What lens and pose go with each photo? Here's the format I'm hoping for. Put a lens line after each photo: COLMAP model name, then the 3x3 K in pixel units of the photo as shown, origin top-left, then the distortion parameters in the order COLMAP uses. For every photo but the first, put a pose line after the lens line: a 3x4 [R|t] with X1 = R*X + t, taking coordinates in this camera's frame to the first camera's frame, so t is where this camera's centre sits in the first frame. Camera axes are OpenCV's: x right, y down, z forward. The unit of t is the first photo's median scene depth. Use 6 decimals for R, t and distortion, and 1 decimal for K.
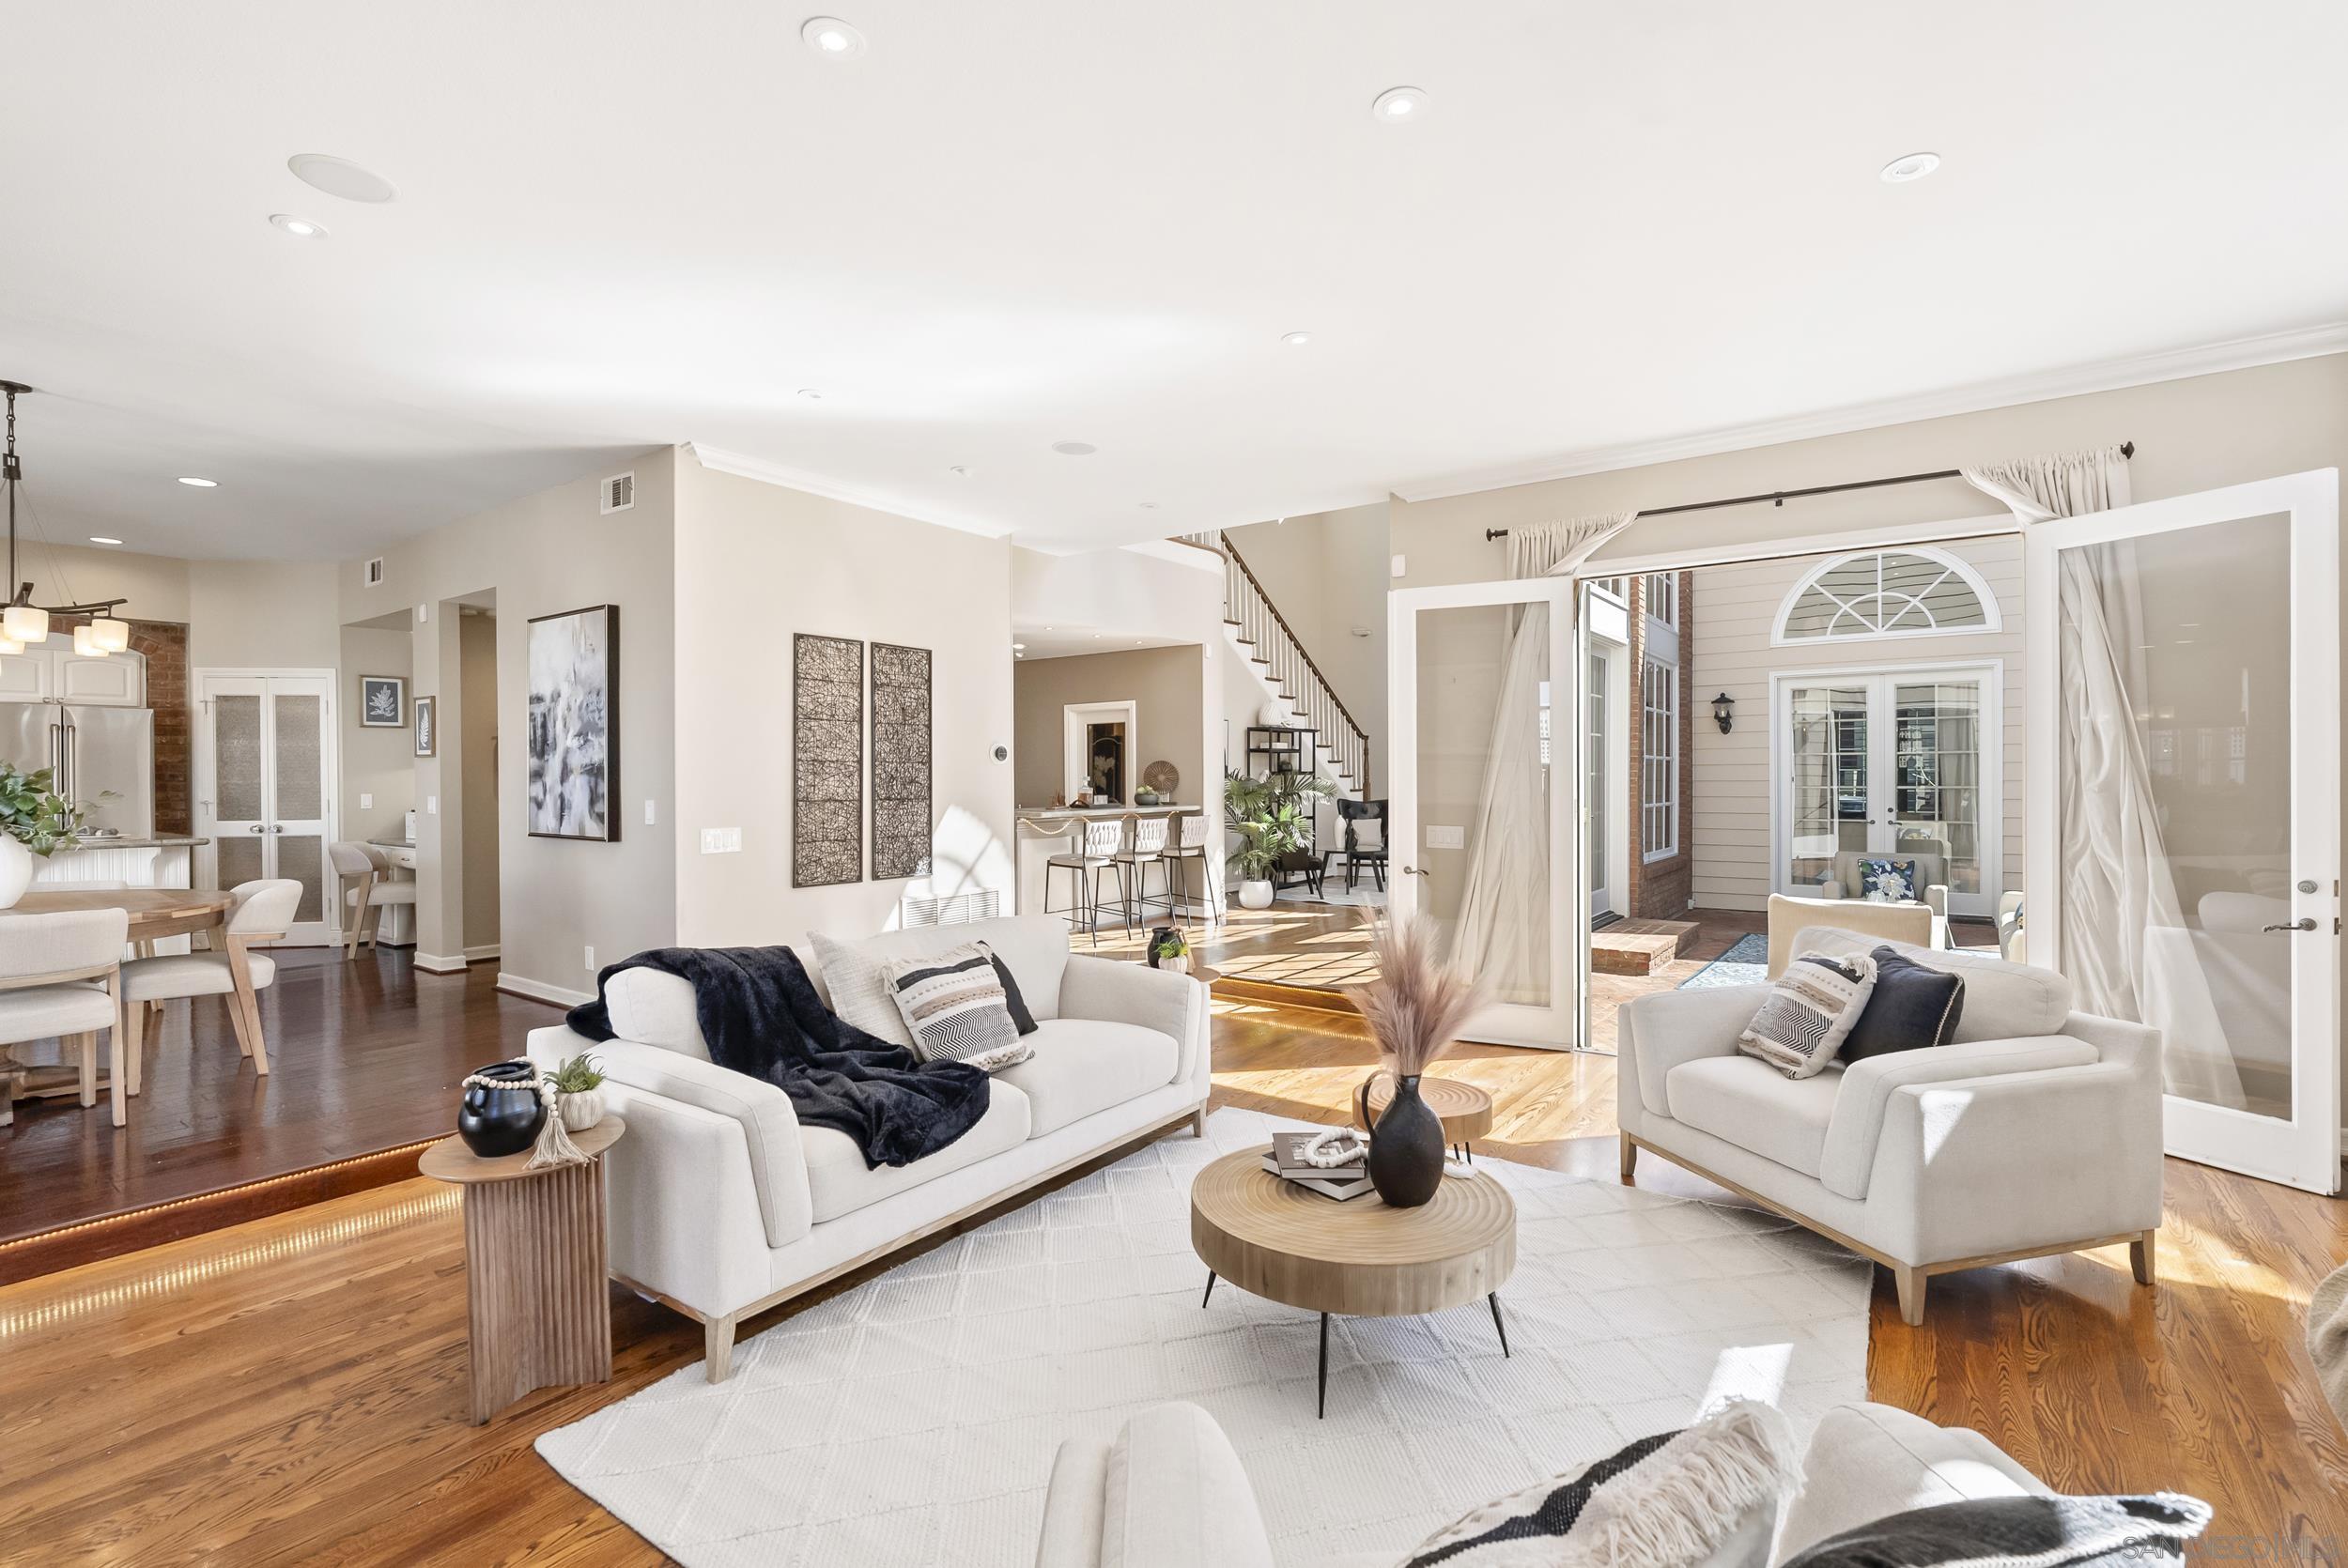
lens RADIAL K [[1064.1, 0, 1172.6], [0, 1064.1, 789.2], [0, 0, 1]] dist [-0.008858, 0.003677]
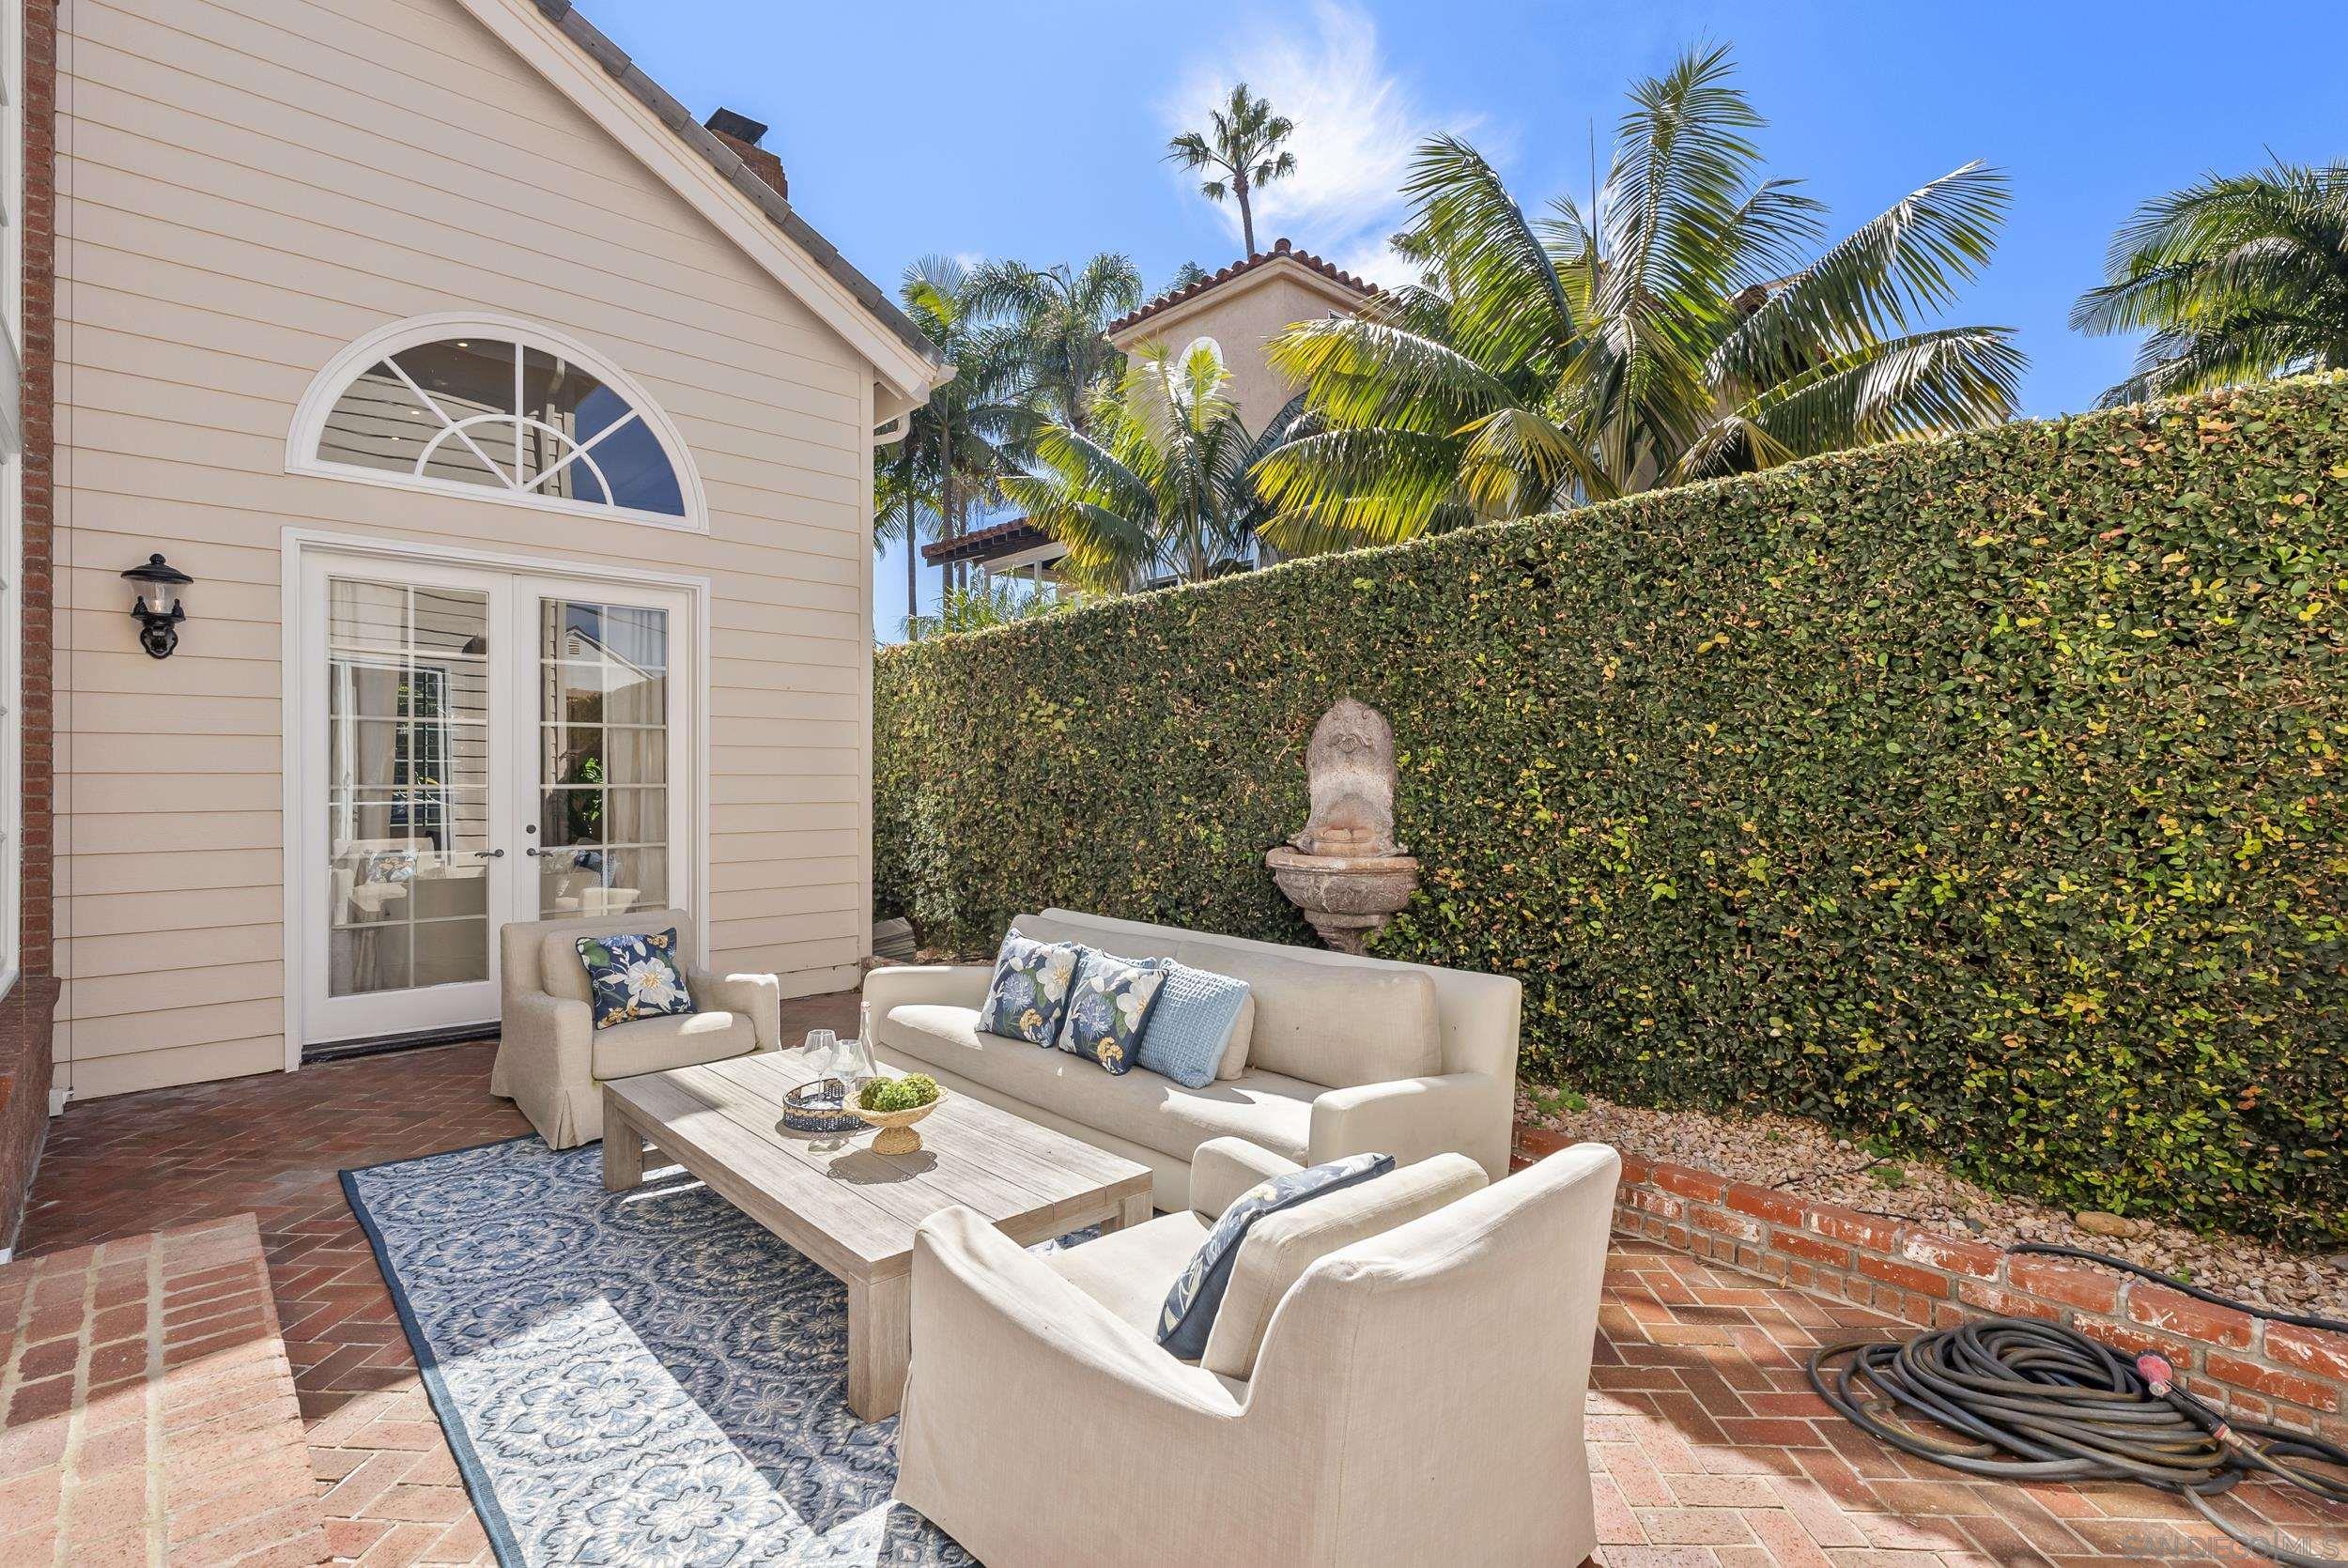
lens RADIAL K [[1064.1, 0, 1171.1], [0, 1064.1, 777.7], [0, 0, 1]] dist [-0.008858, 0.003677]
pose [[0.179782, 0.004797, 0.983695, 0.199880], [0.007762, 0.999950, -0.006295, -0.000473], [-0.983676, 0.008767, 0.179736, 0.570340]]
